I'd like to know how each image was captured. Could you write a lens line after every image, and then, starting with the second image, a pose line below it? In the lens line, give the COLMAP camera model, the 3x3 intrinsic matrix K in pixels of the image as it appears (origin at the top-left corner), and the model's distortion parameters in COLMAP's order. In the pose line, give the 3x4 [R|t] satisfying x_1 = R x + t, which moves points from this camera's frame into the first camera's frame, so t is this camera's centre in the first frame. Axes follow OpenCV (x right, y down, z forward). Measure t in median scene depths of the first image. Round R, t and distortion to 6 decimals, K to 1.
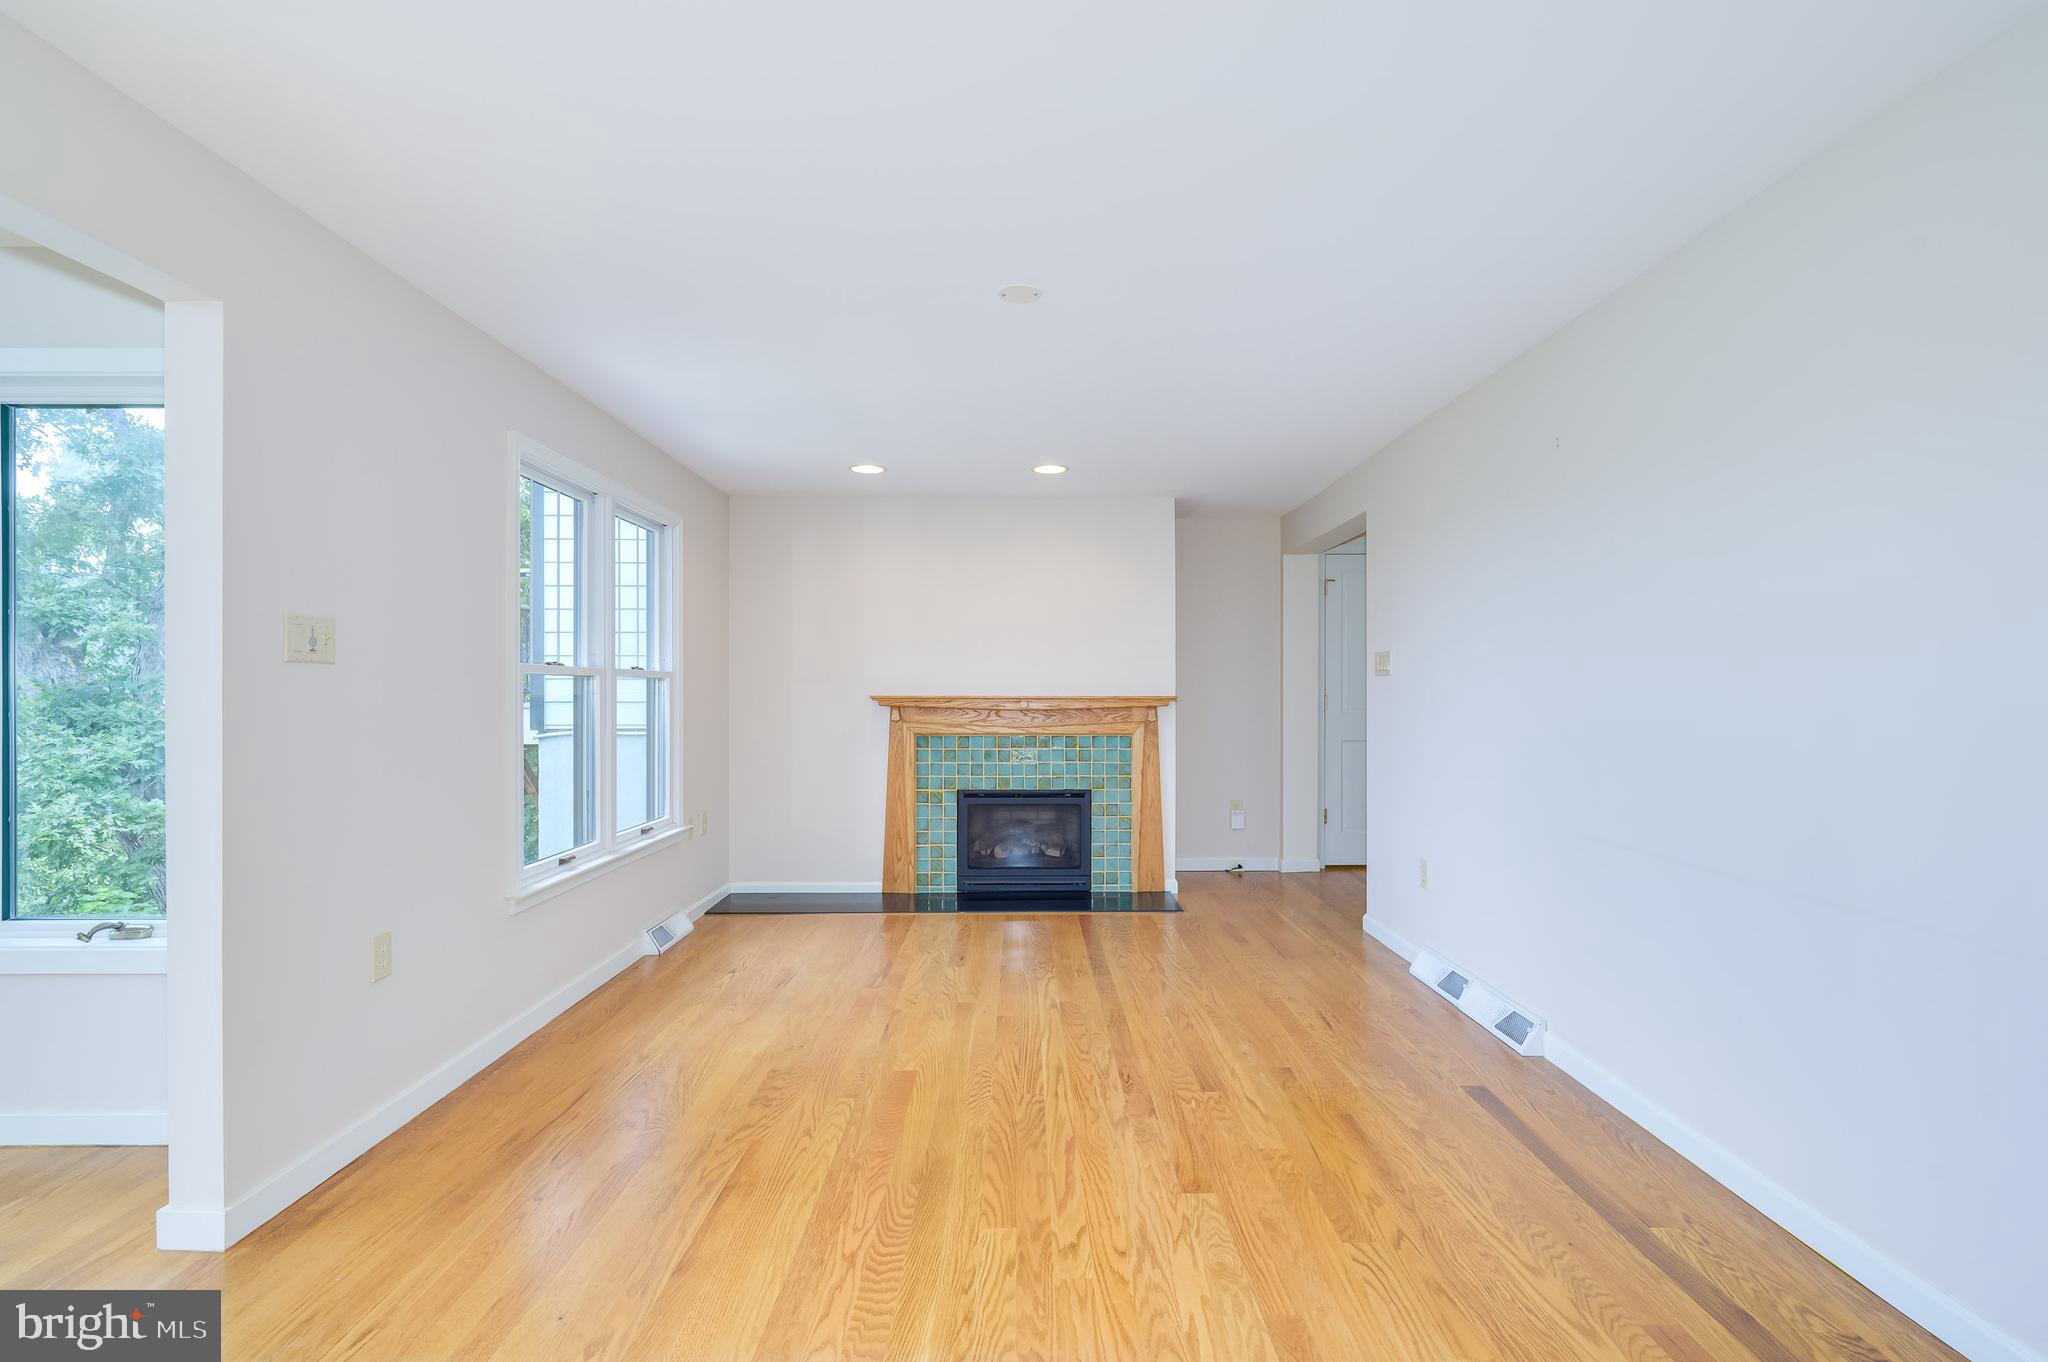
lens RADIAL K [[965.4, 0, 1030.1], [0, 965.4, 691.5], [0, 0, 1]] dist [0.002619, -0.012967]
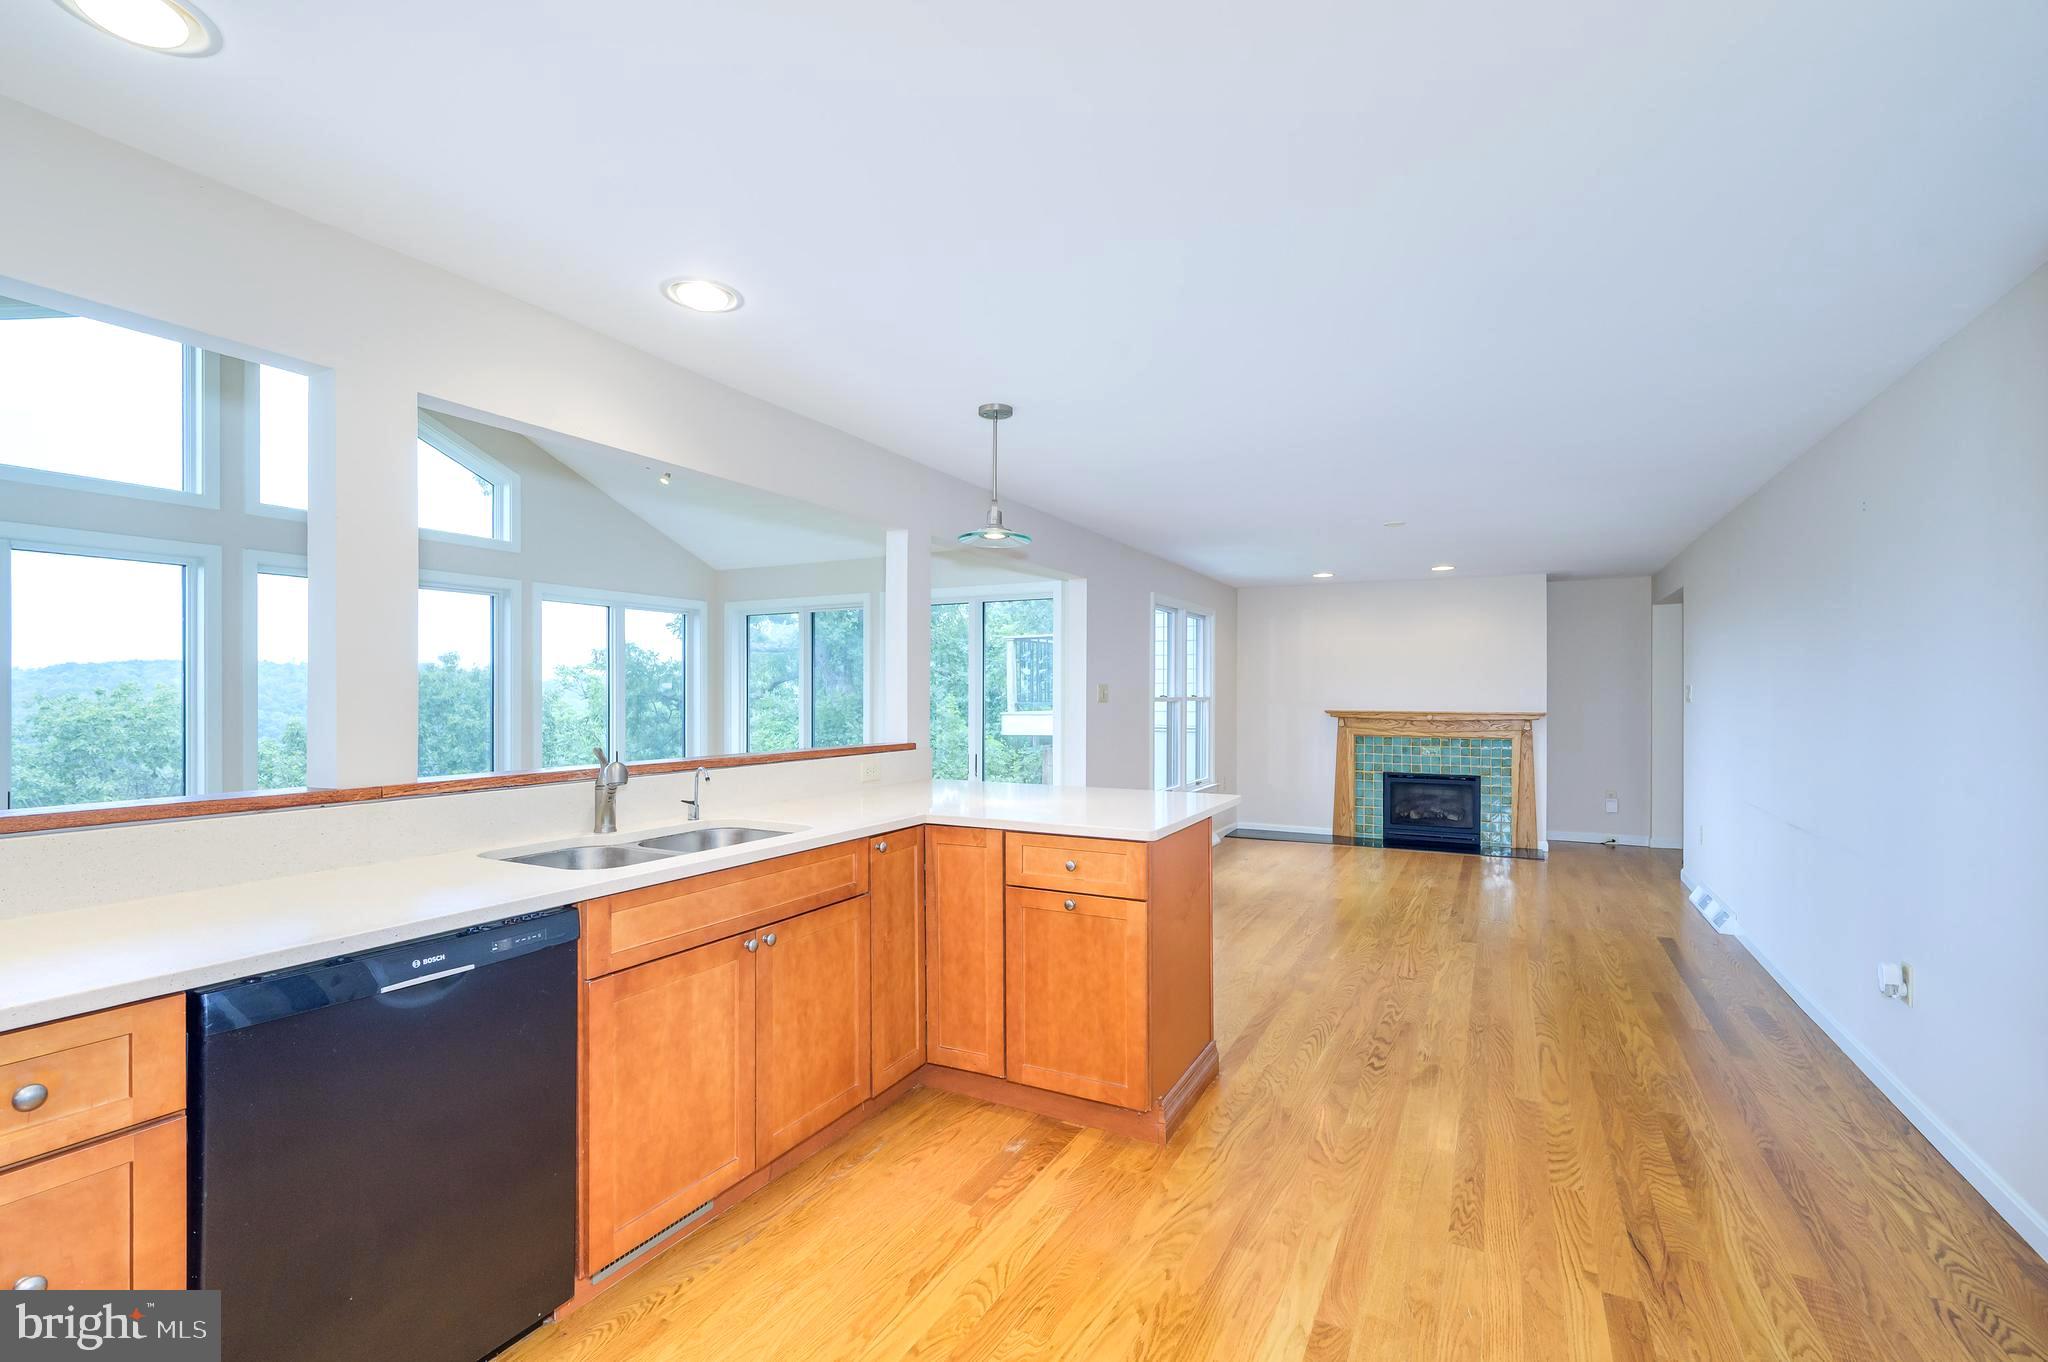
lens RADIAL K [[918.1, 0, 1035.1], [0, 918.1, 691.8], [0, 0, 1]] dist [0.000680, 0.000053]
pose [[0.886274, 0.002174, -0.463157, 0.110411], [-0.003341, 0.999993, -0.001700, -0.021648], [0.463150, 0.003054, 0.886275, -0.556233]]
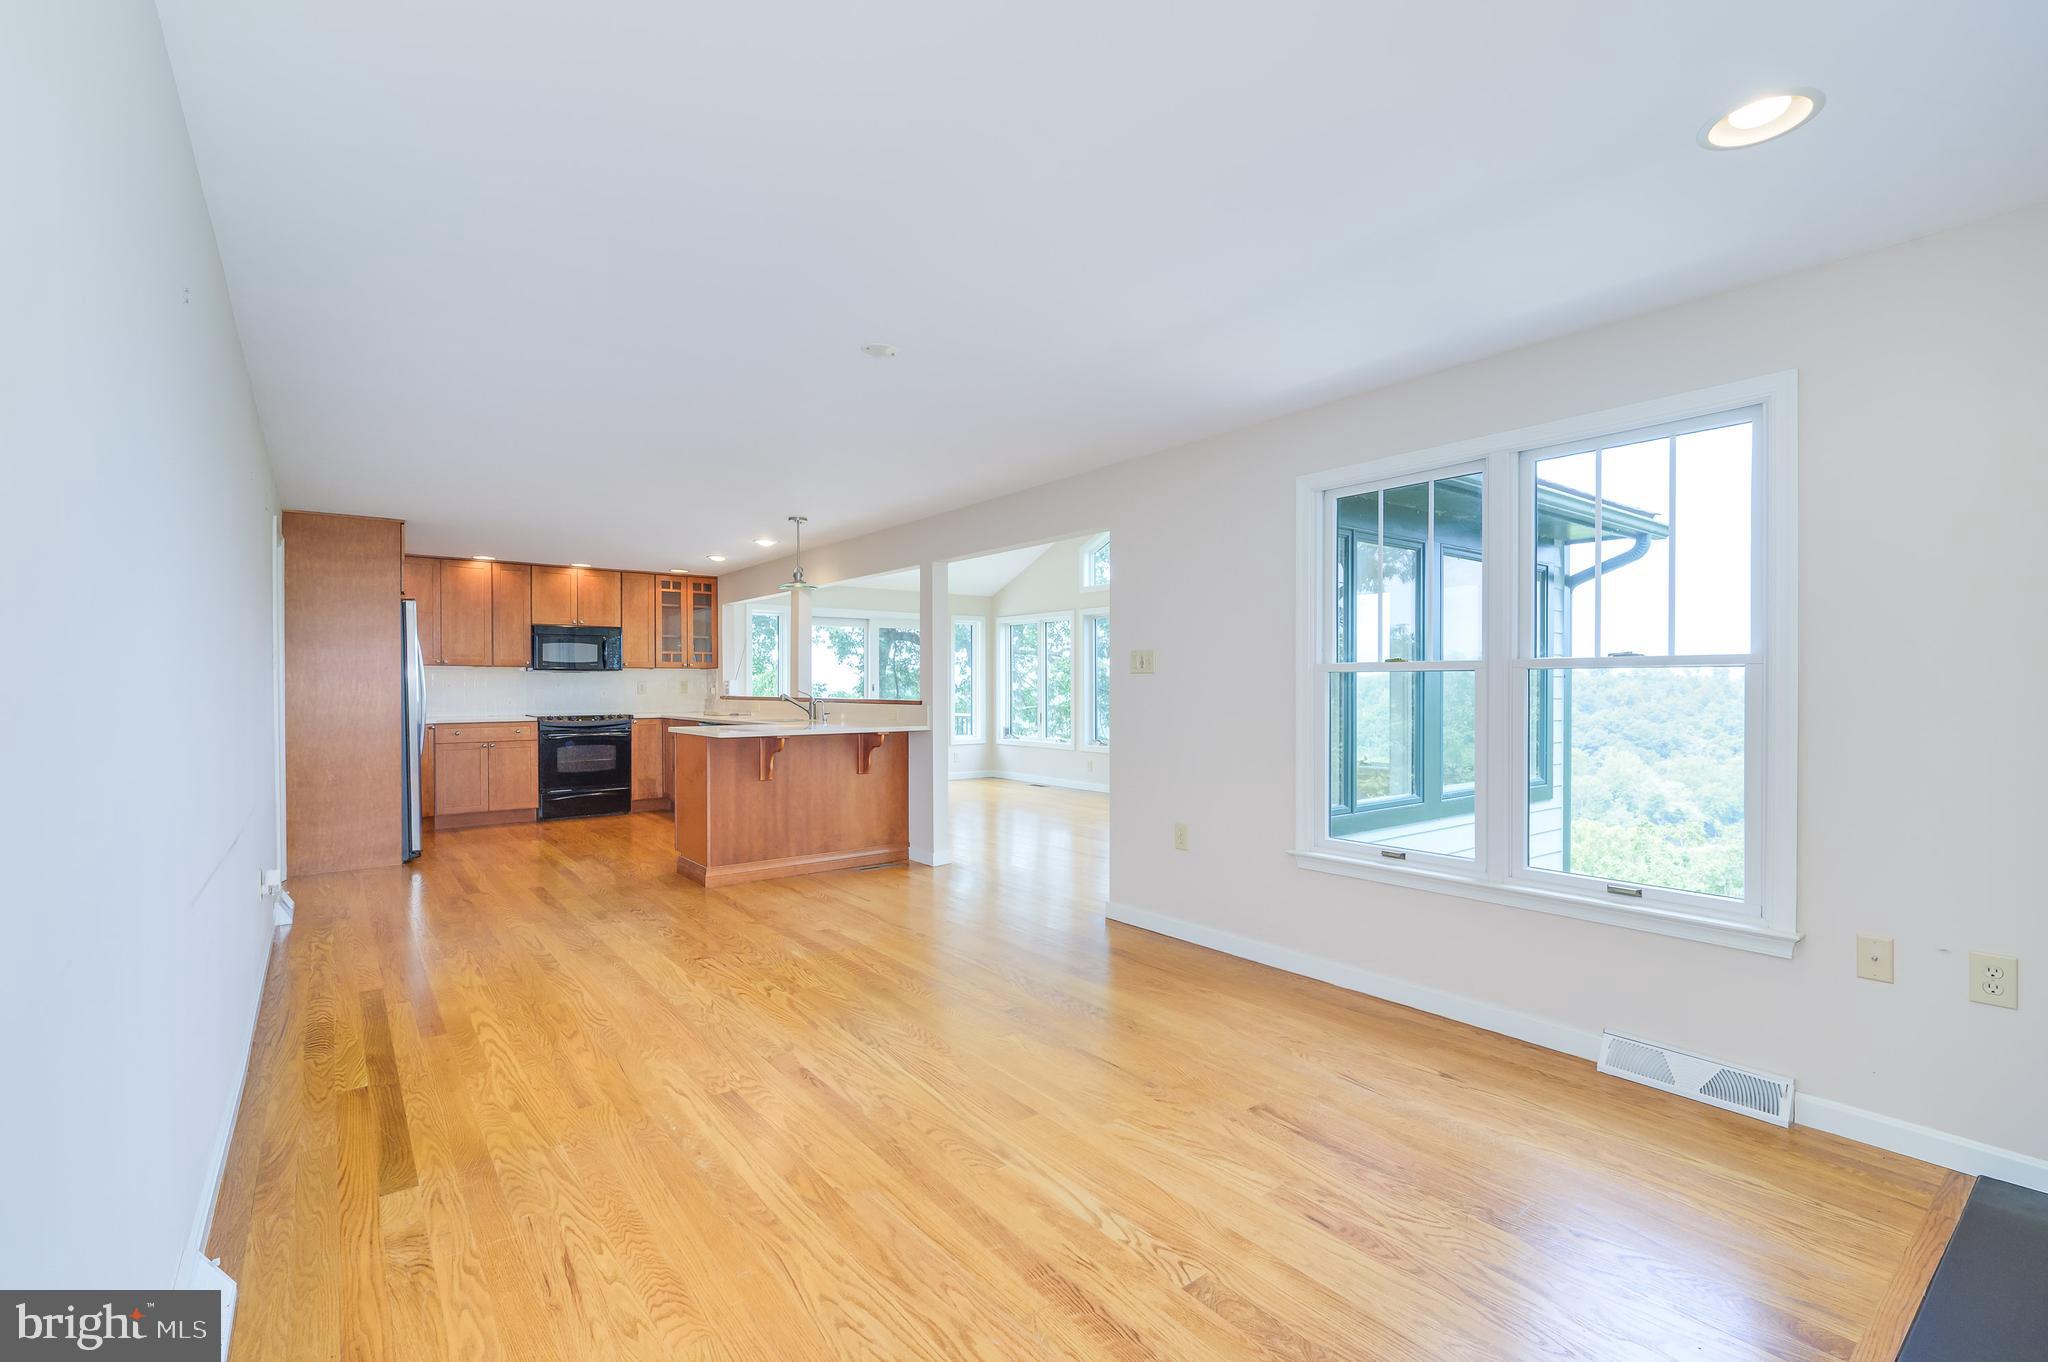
lens RADIAL K [[903.7, 0, 1020.5], [0, 903.7, 692.5], [0, 0, 1]] dist [-0.013830, 0.000154]
pose [[-0.799639, 0.005884, -0.600452, 0.256683], [0.001280, 0.999966, 0.008094, -0.001480], [0.600480, 0.005704, -0.799620, 0.991206]]
